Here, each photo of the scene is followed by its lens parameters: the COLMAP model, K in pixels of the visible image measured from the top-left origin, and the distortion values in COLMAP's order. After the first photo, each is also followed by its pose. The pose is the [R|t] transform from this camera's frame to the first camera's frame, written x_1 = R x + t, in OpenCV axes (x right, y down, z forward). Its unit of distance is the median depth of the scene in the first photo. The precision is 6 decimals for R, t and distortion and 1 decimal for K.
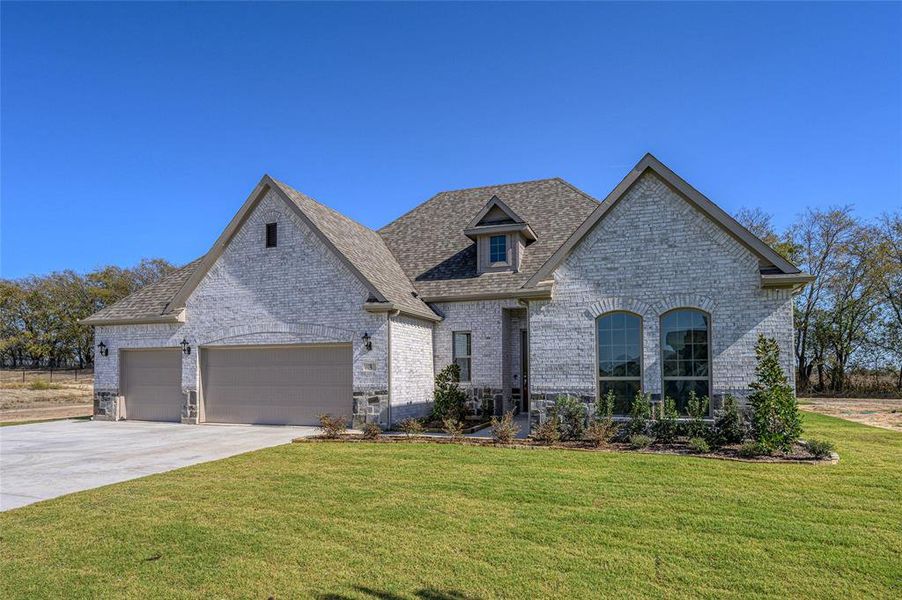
lens RADIAL K [[530.4, 0, 453.3], [0, 530.4, 335.2], [0, 0, 1]] dist [-0.001973, -0.000292]
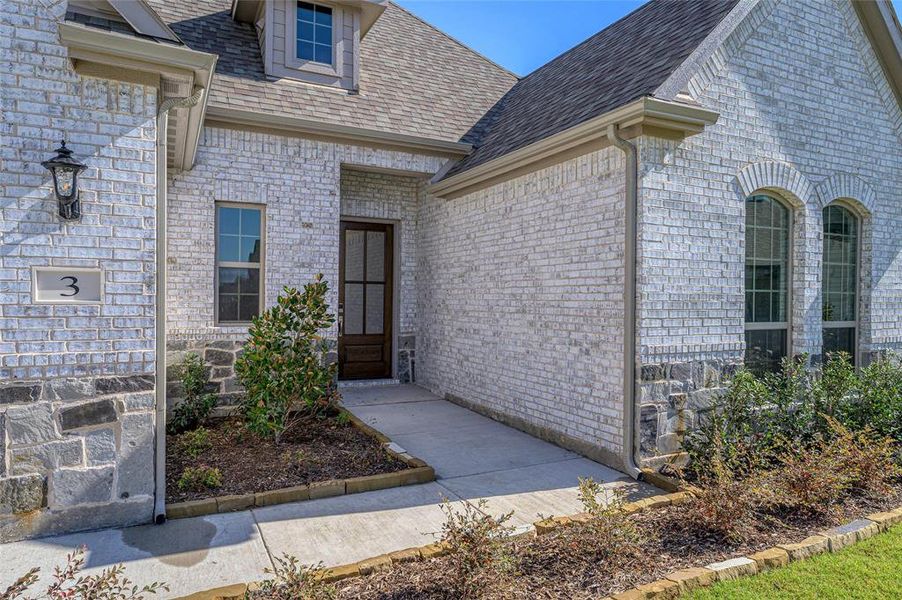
lens RADIAL K [[573.8, 0, 444.0], [0, 573.8, 297.1], [0, 0, 1]] dist [-0.003691, -0.000876]
pose [[0.696856, 0.012275, 0.717106, -0.228810], [-0.066918, 0.996605, 0.047970, 0.039700], [-0.714082, -0.081415, 0.695312, 0.679530]]
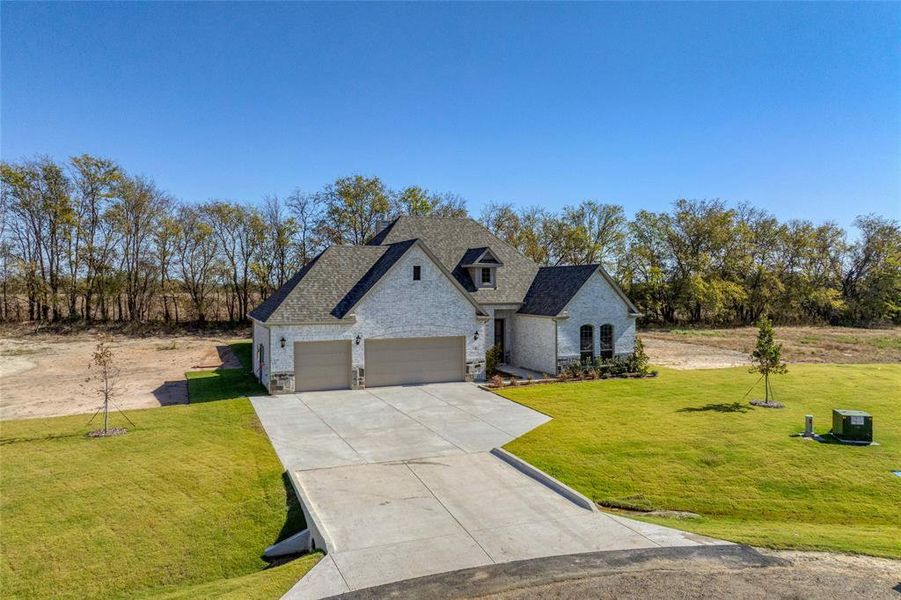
lens RADIAL K [[627.3, 0, 447.5], [0, 627.3, 266.1], [0, 0, 1]] dist [-0.009737, -0.044540]
pose [[0.732773, 0.024962, 0.680015, -1.777572], [-0.054328, 0.998283, 0.021897, -0.282596], [-0.678301, -0.052989, 0.732871, -0.575508]]
